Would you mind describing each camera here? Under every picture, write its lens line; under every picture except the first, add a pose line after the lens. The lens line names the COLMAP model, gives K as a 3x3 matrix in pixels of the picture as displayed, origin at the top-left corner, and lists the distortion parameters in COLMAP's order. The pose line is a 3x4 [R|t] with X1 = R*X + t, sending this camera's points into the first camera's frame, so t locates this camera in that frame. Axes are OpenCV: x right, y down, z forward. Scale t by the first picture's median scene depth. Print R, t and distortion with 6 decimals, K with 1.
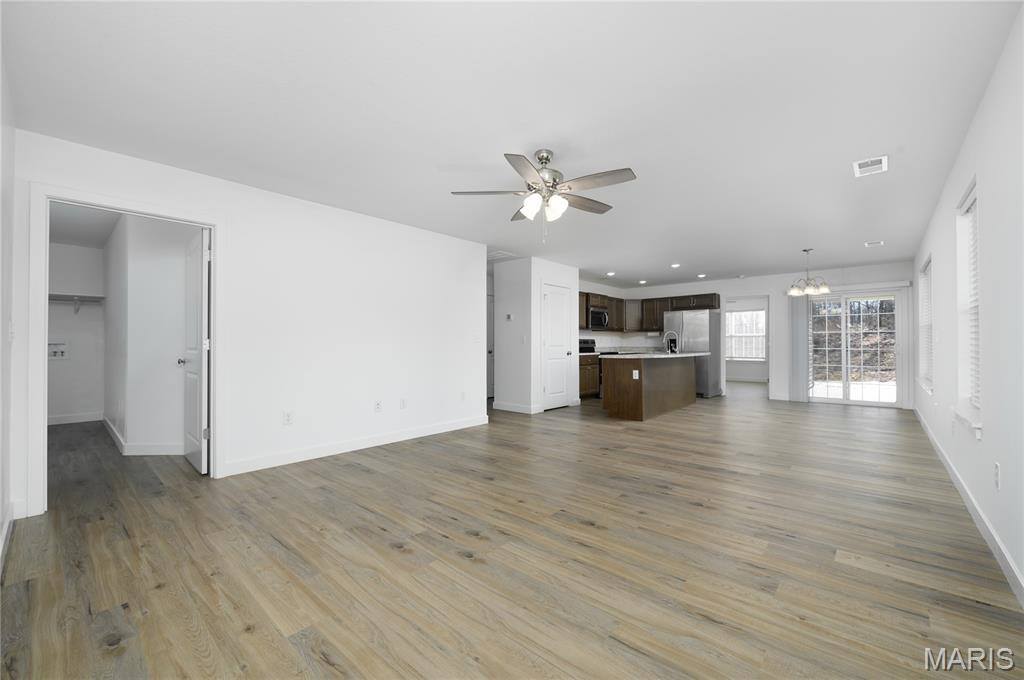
lens RADIAL K [[413.3, 0, 512.0], [0, 413.3, 340.0], [0, 0, 1]] dist [0.000099, 0.000005]
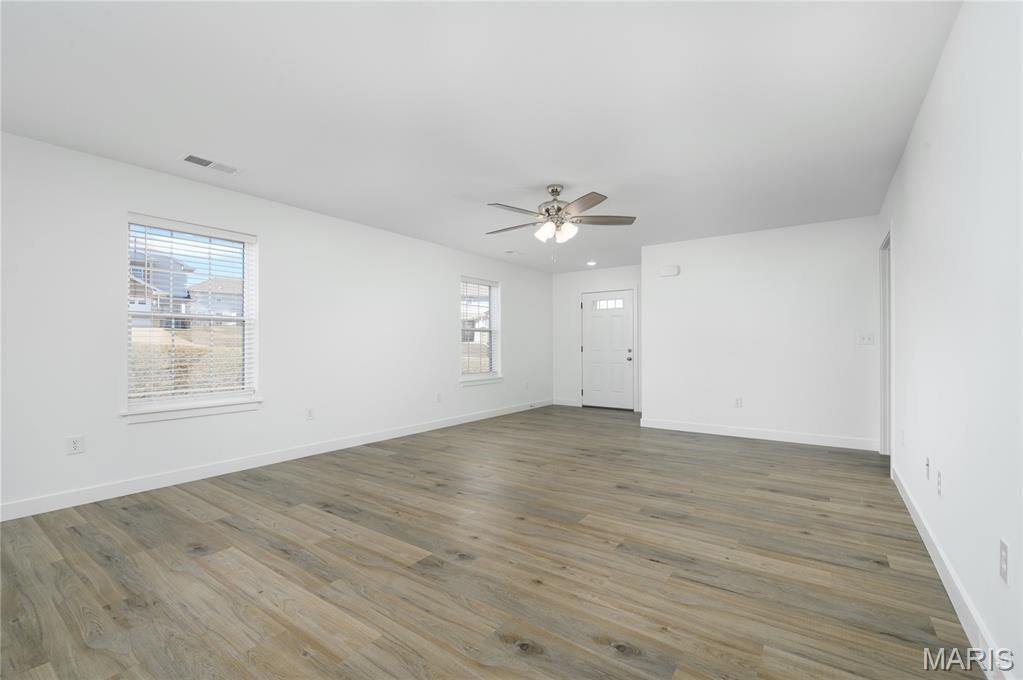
lens RADIAL K [[440.7, 0, 511.5], [0, 440.7, 340.0], [0, 0, 1]] dist [-0.000853, -0.000168]
pose [[-0.994545, 0.002573, -0.104281, 0.298697], [0.004457, 0.999831, -0.017842, 0.025596], [0.104217, -0.018209, -0.994388, 2.017453]]
